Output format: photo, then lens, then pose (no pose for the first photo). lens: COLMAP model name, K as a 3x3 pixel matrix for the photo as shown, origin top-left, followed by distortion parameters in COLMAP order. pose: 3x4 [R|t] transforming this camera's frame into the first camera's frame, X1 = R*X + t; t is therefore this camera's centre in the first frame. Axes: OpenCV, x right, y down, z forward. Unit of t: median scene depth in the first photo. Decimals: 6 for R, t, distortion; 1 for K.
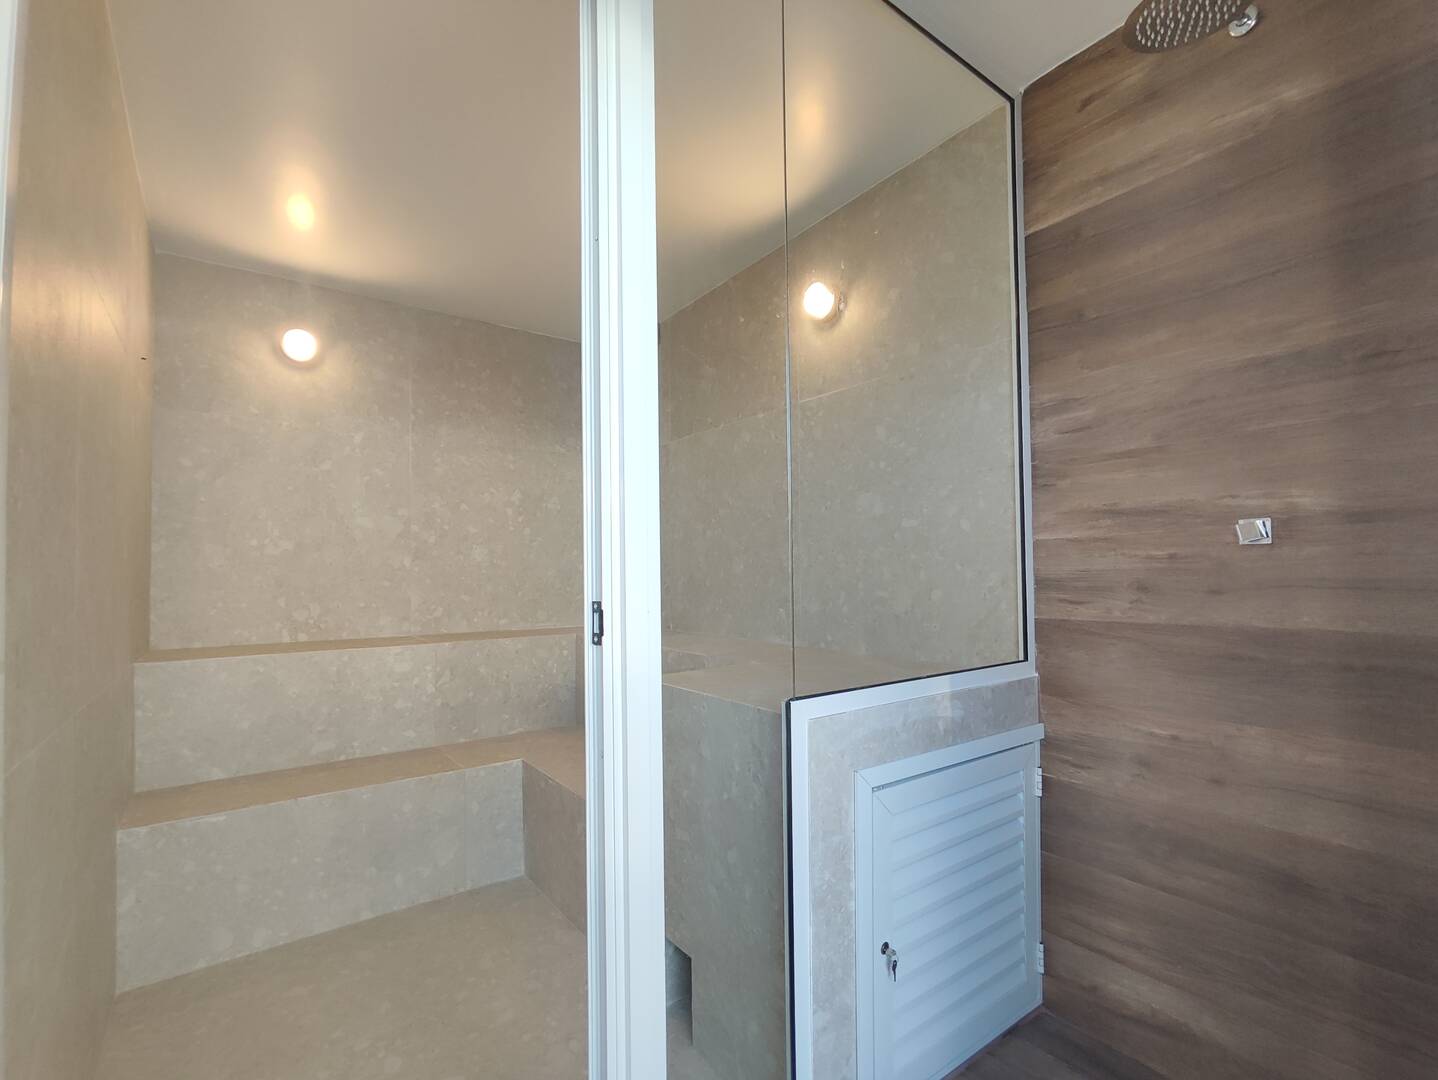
lens RADIAL K [[659.9, 0, 722.3], [0, 659.9, 541.8], [0, 0, 1]] dist [-0.000783, 0.005214]
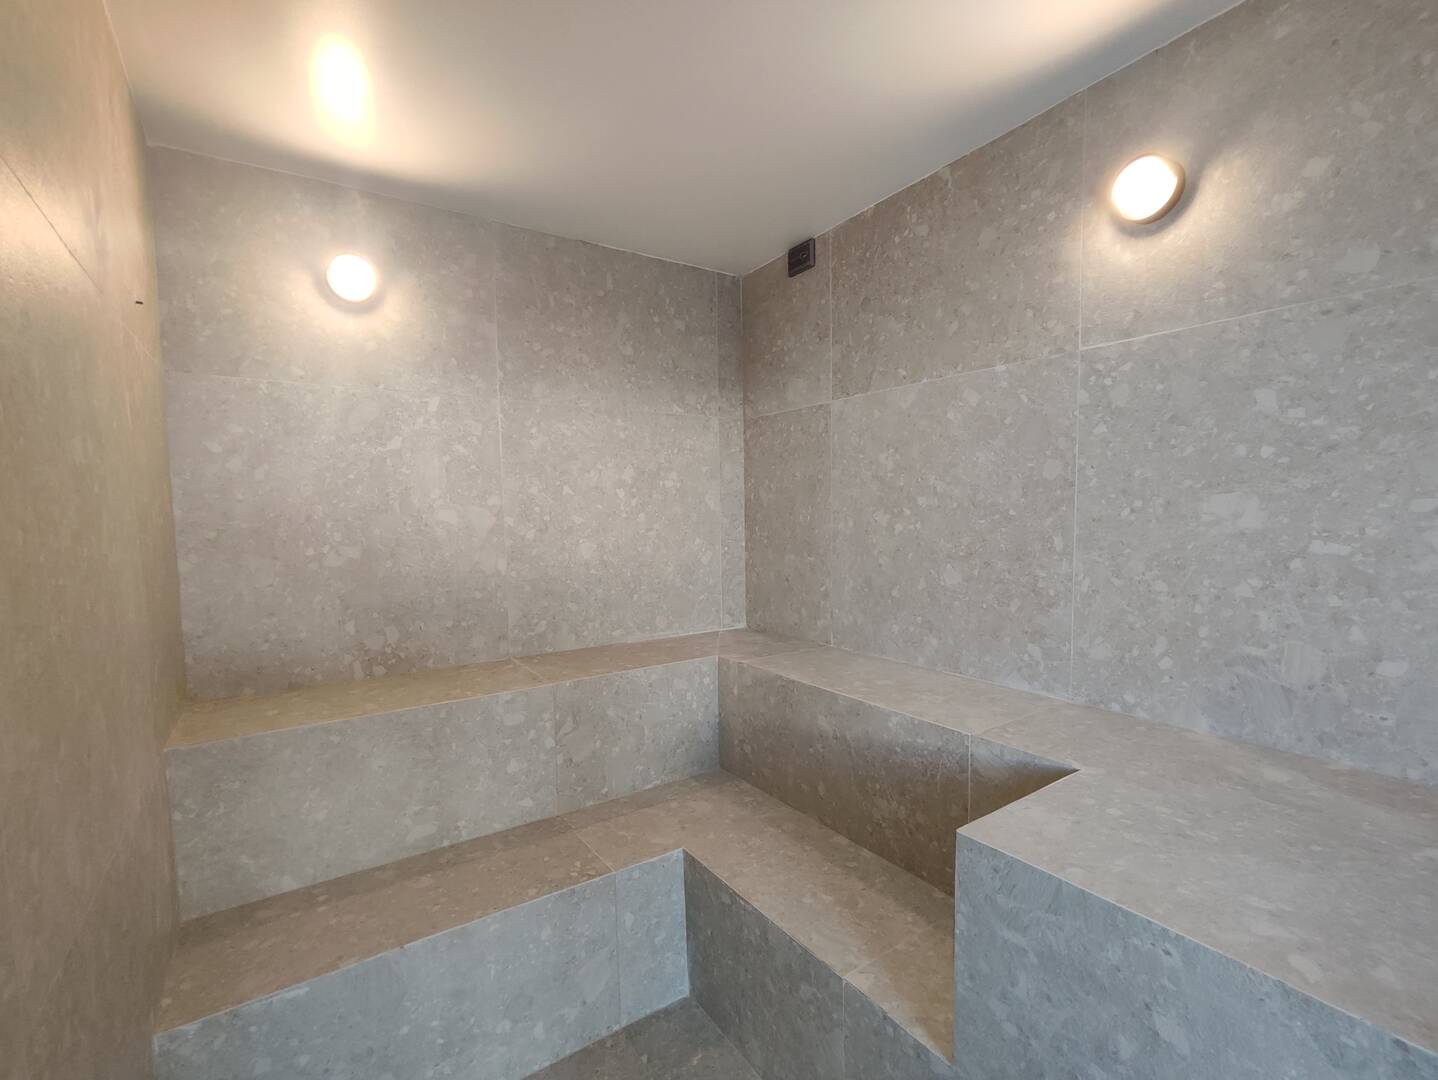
lens RADIAL K [[659.9, 0, 718.9], [0, 659.9, 541.7], [0, 0, 1]] dist [-0.000783, 0.005214]
pose [[0.999012, -0.002847, -0.044341, -0.221991], [0.007189, 0.995153, 0.098078, -0.083567], [0.043847, -0.098300, 0.994190, 0.288615]]
